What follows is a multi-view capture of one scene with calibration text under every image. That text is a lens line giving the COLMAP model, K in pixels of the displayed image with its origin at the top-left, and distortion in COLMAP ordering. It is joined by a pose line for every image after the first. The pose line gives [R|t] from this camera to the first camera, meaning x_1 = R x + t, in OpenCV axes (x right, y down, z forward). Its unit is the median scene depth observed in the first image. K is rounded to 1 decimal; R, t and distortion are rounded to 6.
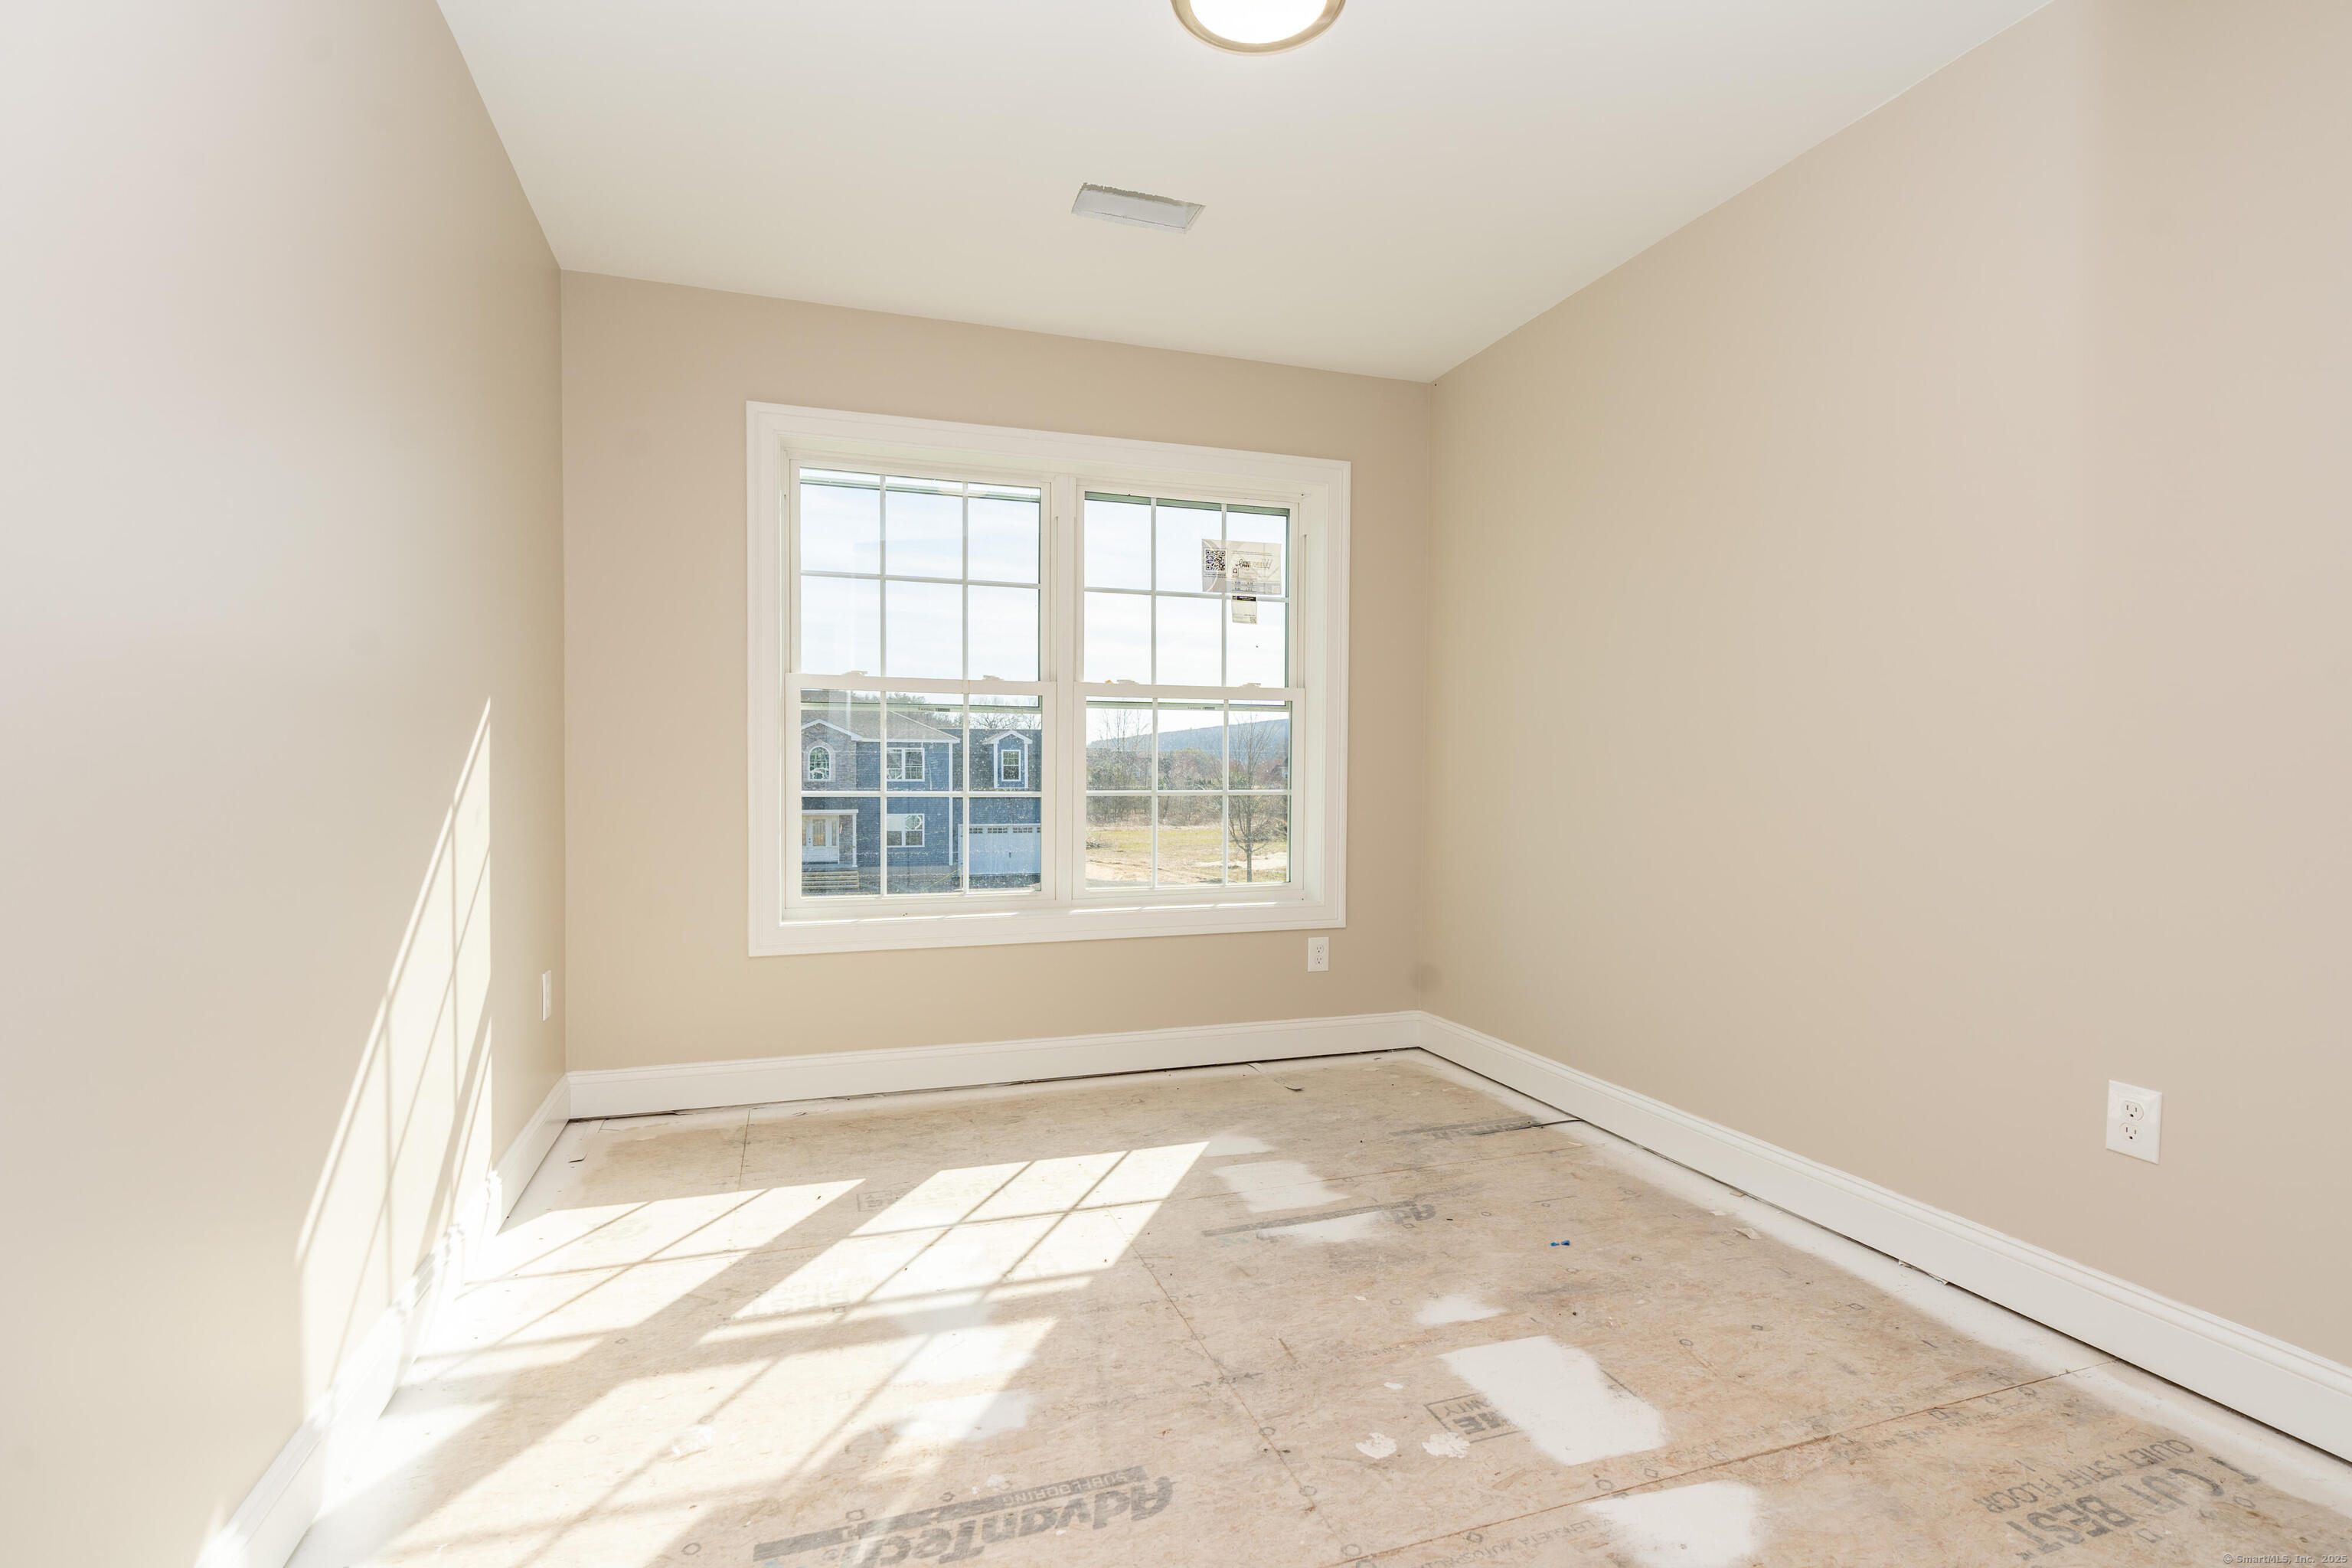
lens RADIAL K [[1084.4, 0, 1175.6], [0, 1084.4, 777.5], [0, 0, 1]] dist [-0.011613, 0.002042]
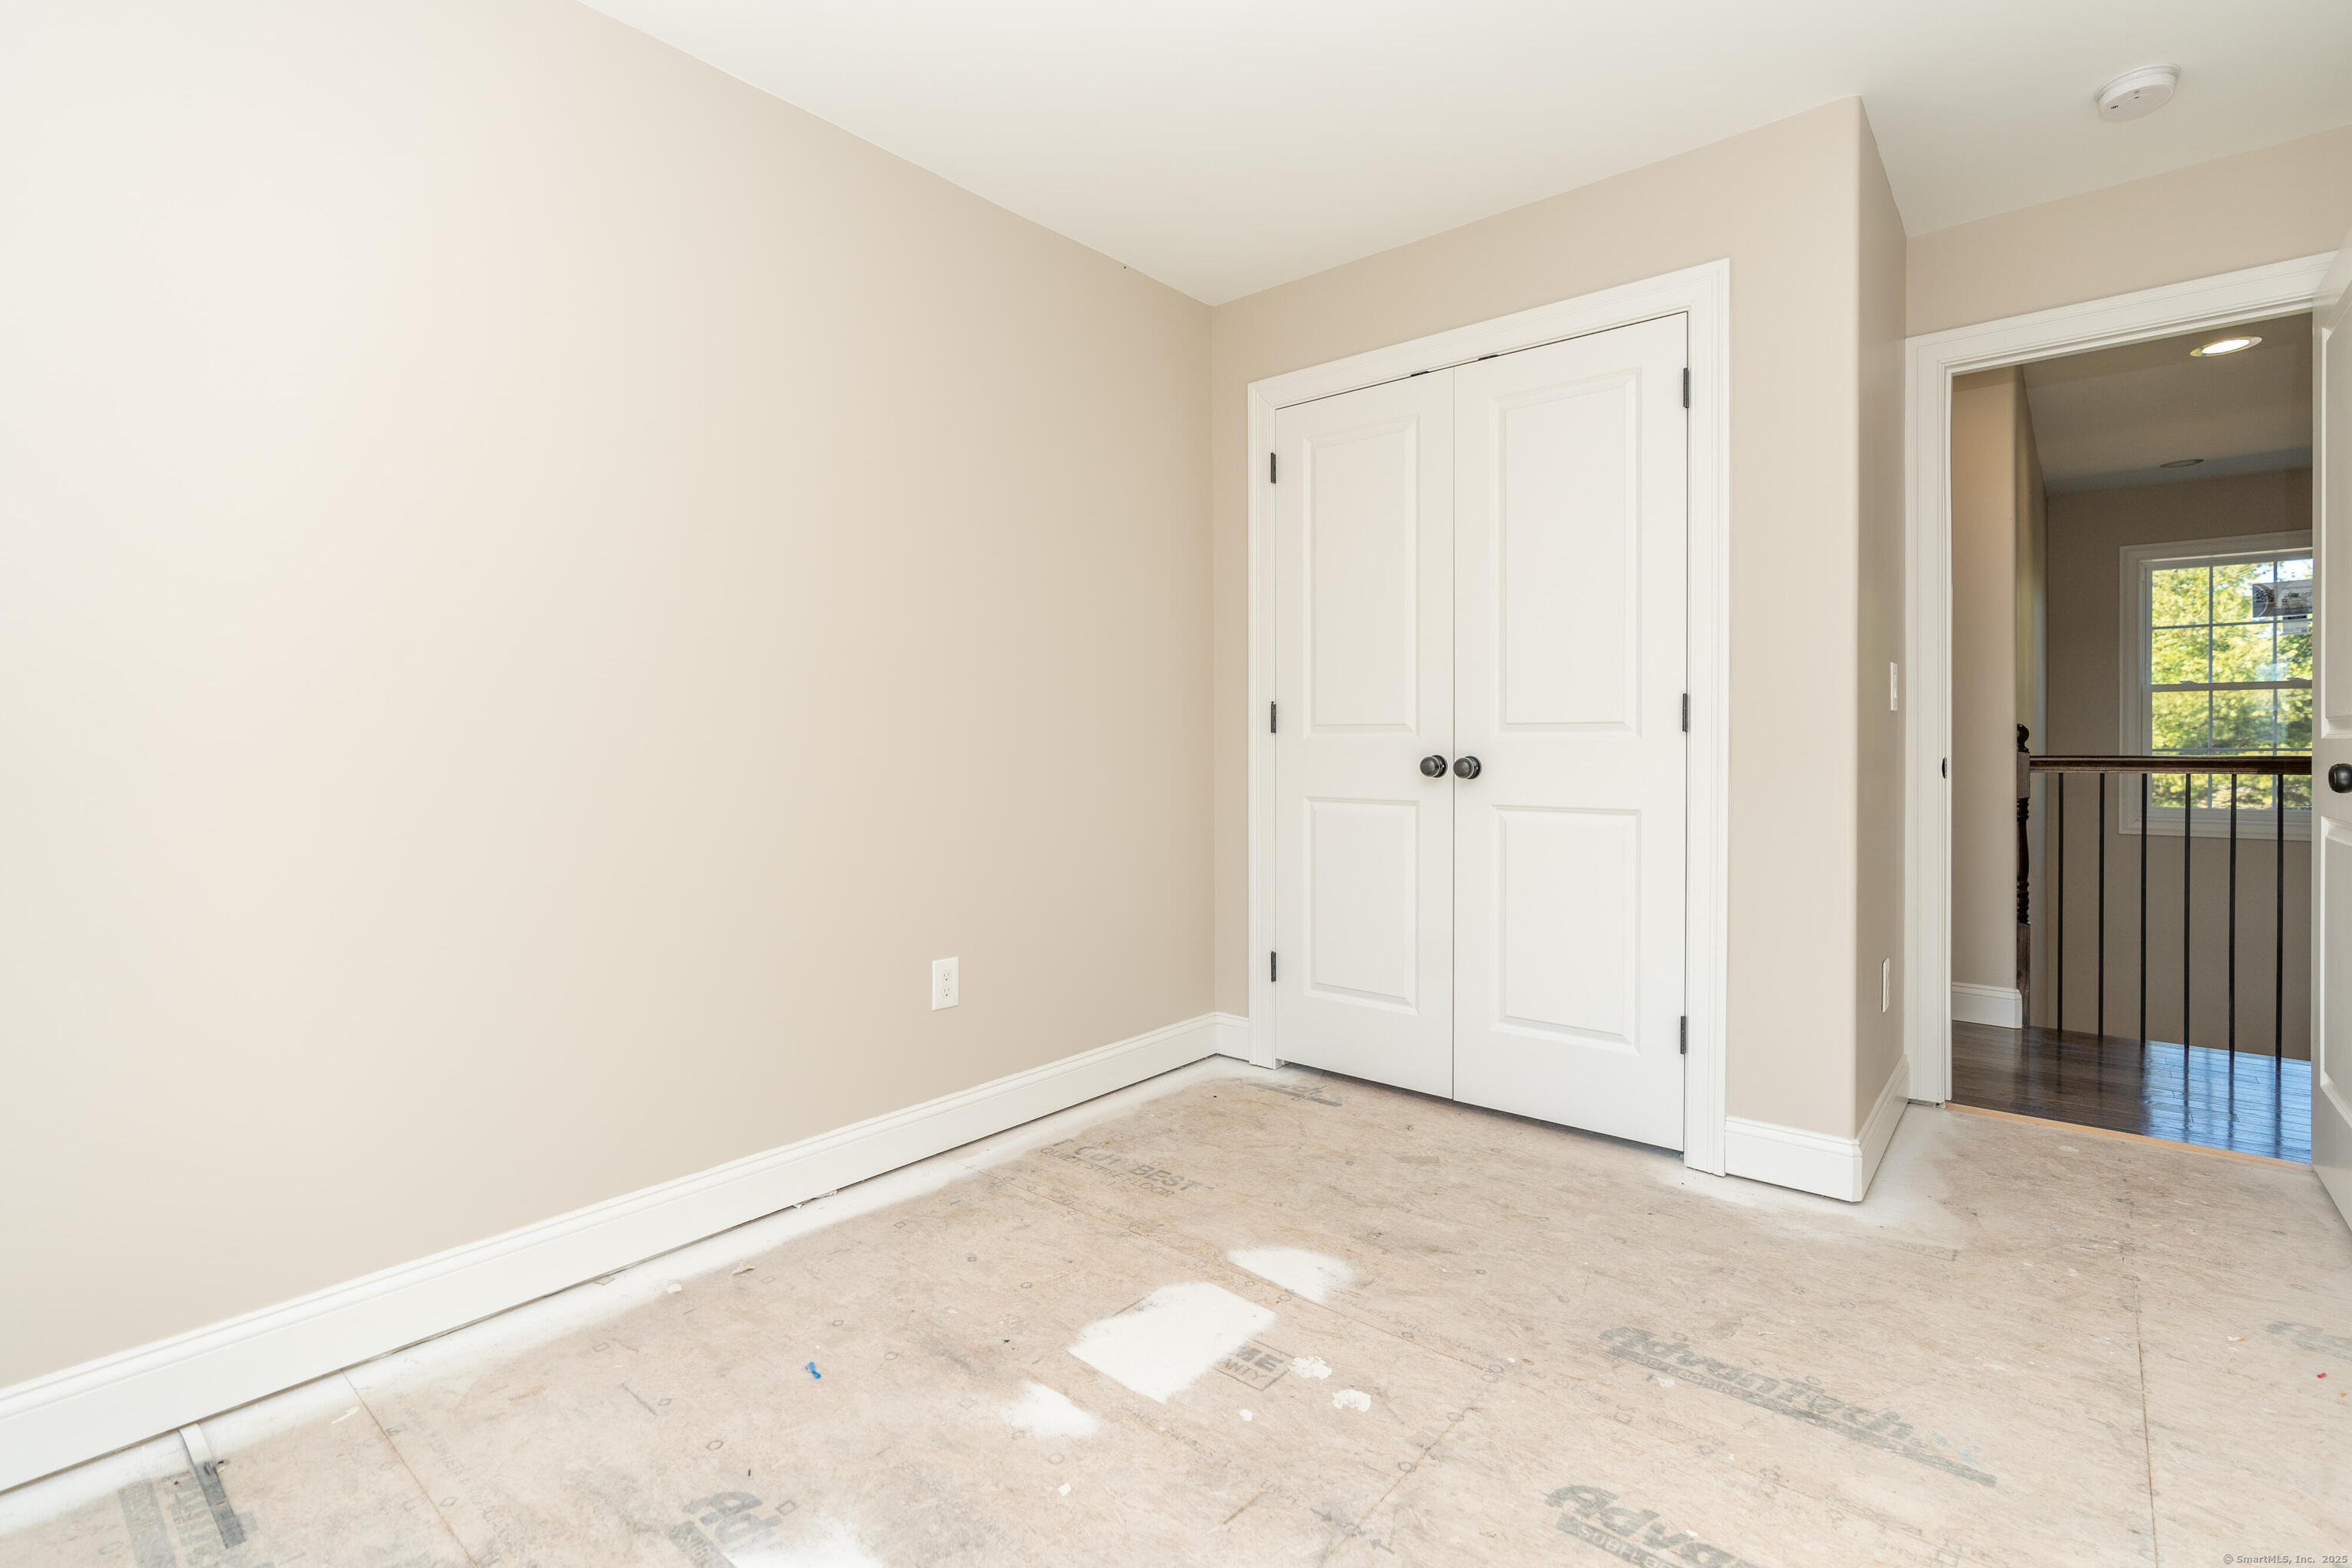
lens RADIAL K [[1084.4, 0, 1218.1], [0, 1084.4, 749.1], [0, 0, 1]] dist [-0.011613, 0.002042]
pose [[-0.528481, -0.007288, 0.848914, -0.574262], [0.009509, 0.999850, 0.014504, -0.016115], [-0.848892, 0.015738, -0.528332, 1.535260]]
